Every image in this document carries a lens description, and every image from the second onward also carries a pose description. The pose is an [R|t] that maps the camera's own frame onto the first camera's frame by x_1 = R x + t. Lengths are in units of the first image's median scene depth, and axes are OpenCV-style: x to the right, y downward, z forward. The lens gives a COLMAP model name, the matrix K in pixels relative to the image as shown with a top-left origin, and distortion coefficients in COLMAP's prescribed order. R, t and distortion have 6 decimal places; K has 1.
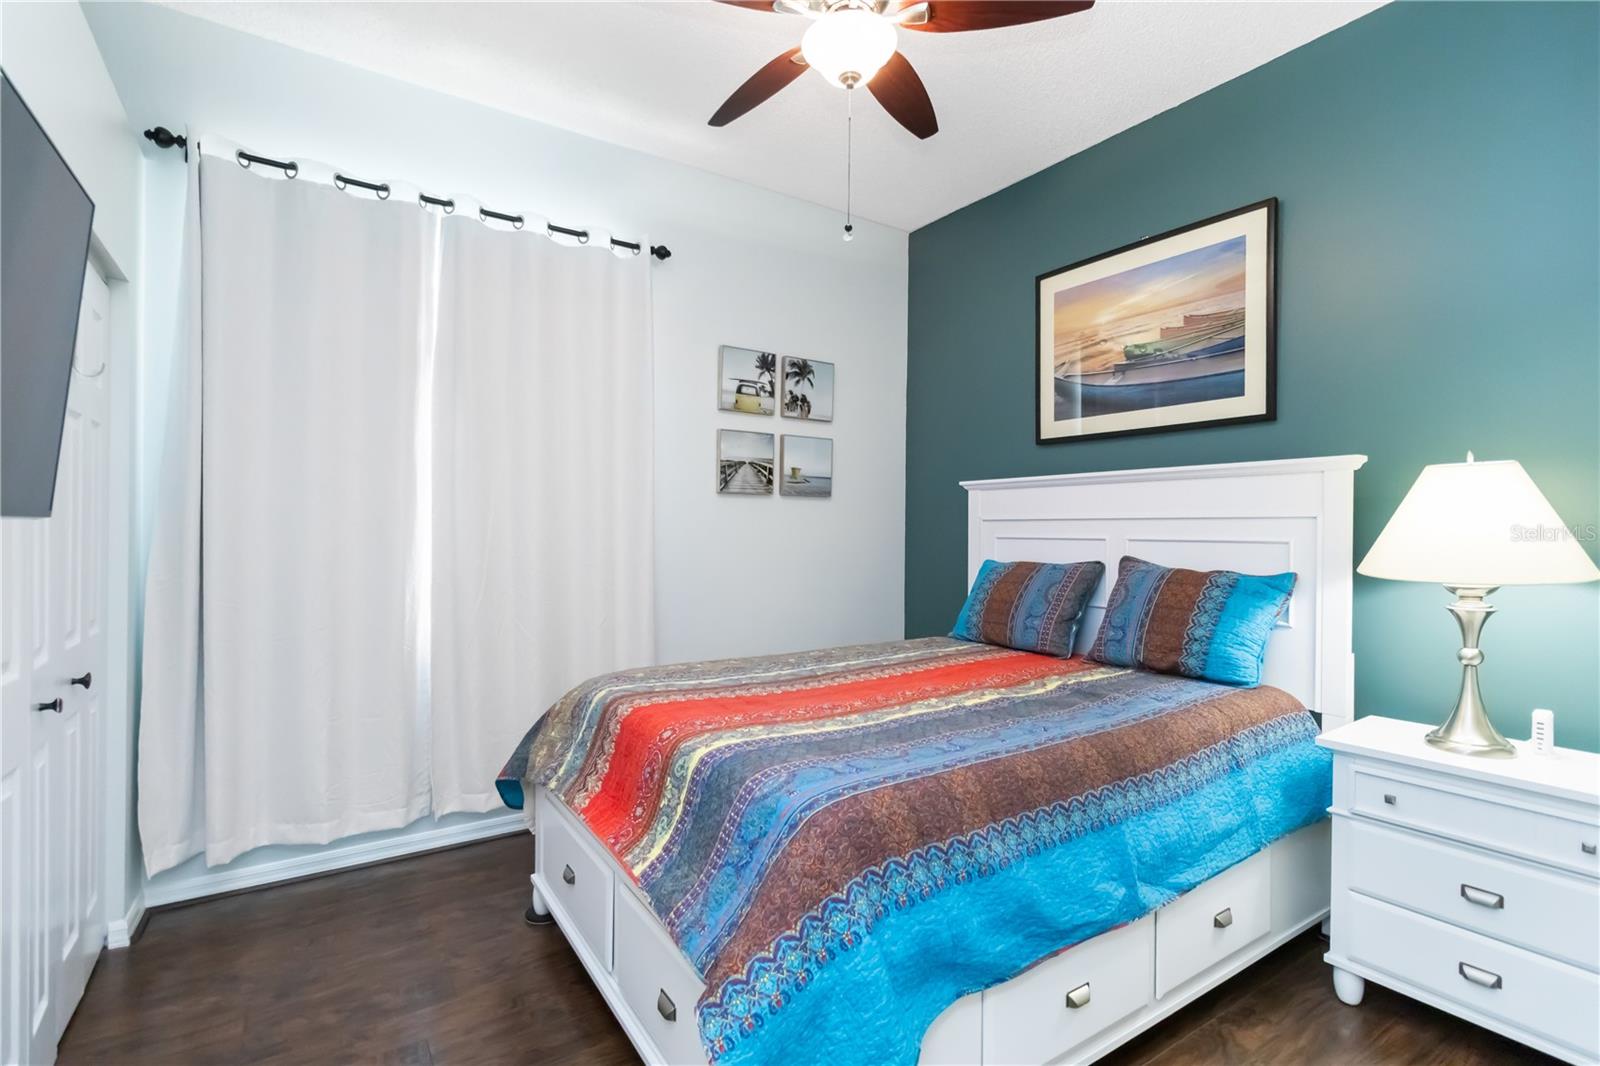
lens RADIAL K [[744.9, 0, 792.7], [0, 744.9, 525.7], [0, 0, 1]] dist [0.000182, 0.000053]
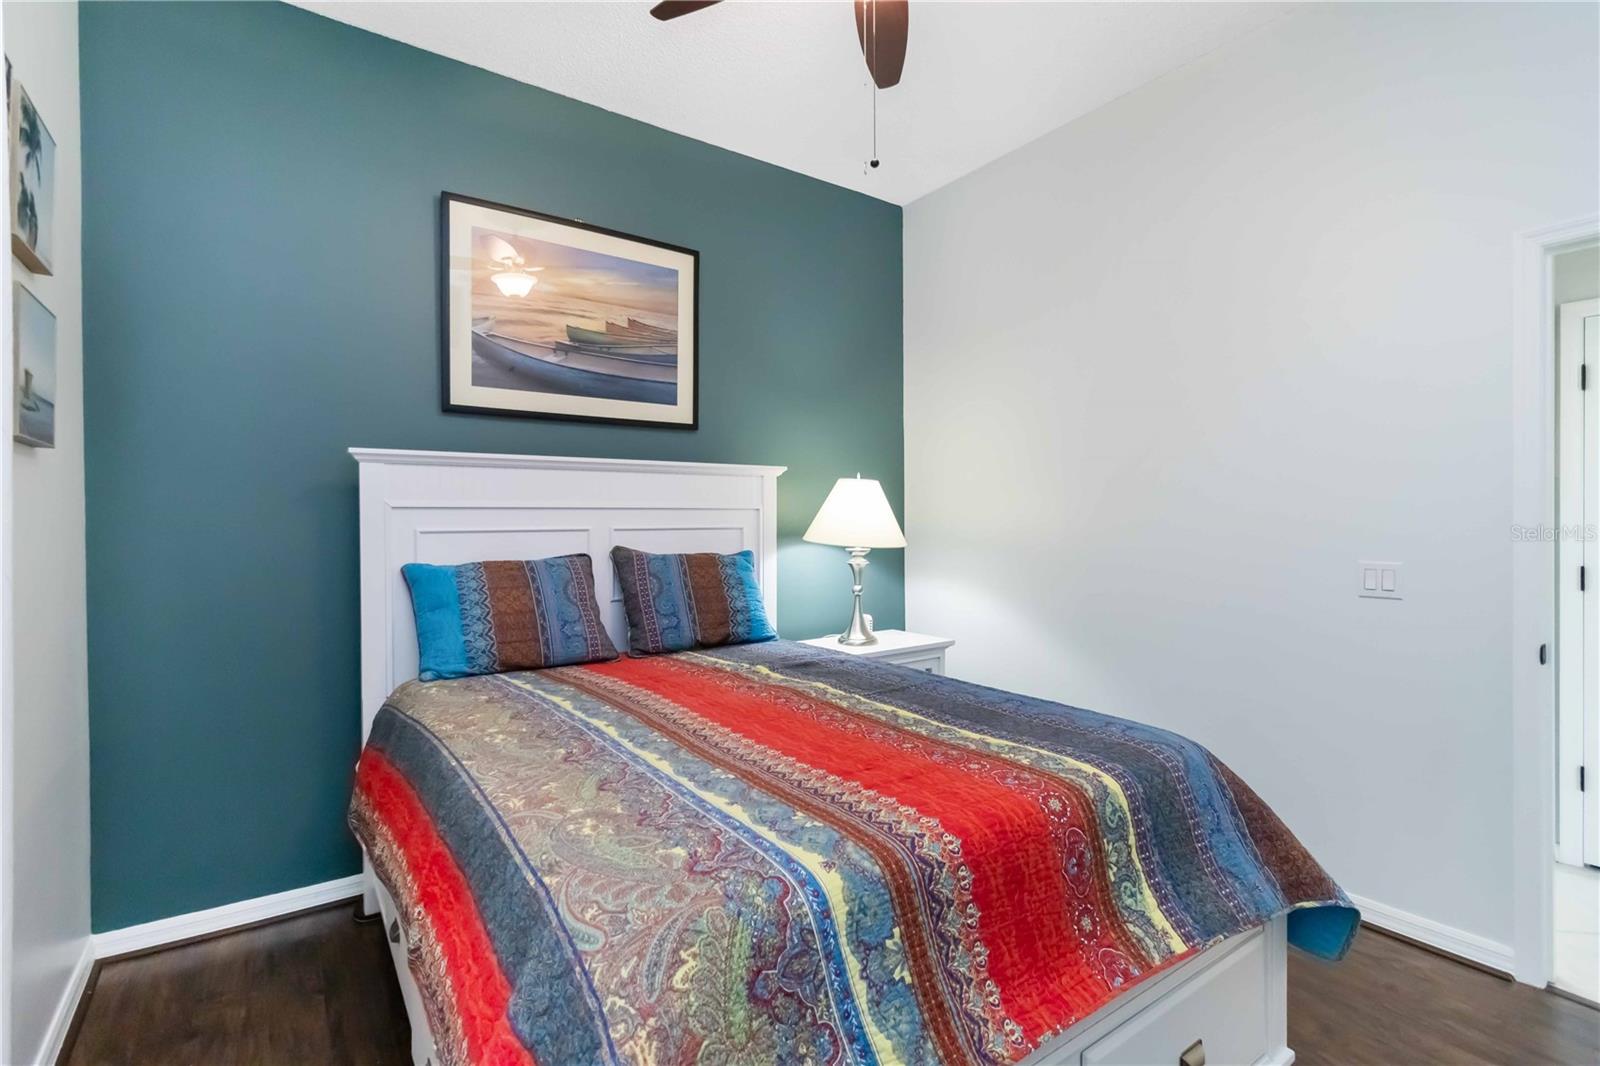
lens RADIAL K [[744.9, 0, 792.7], [0, 744.9, 525.7], [0, 0, 1]] dist [0.000182, 0.000053]
pose [[-0.032371, -0.012726, 0.999395, -0.582809], [0.001799, 0.999917, 0.012791, 0.001511], [-0.999474, 0.002211, -0.032345, 0.850726]]
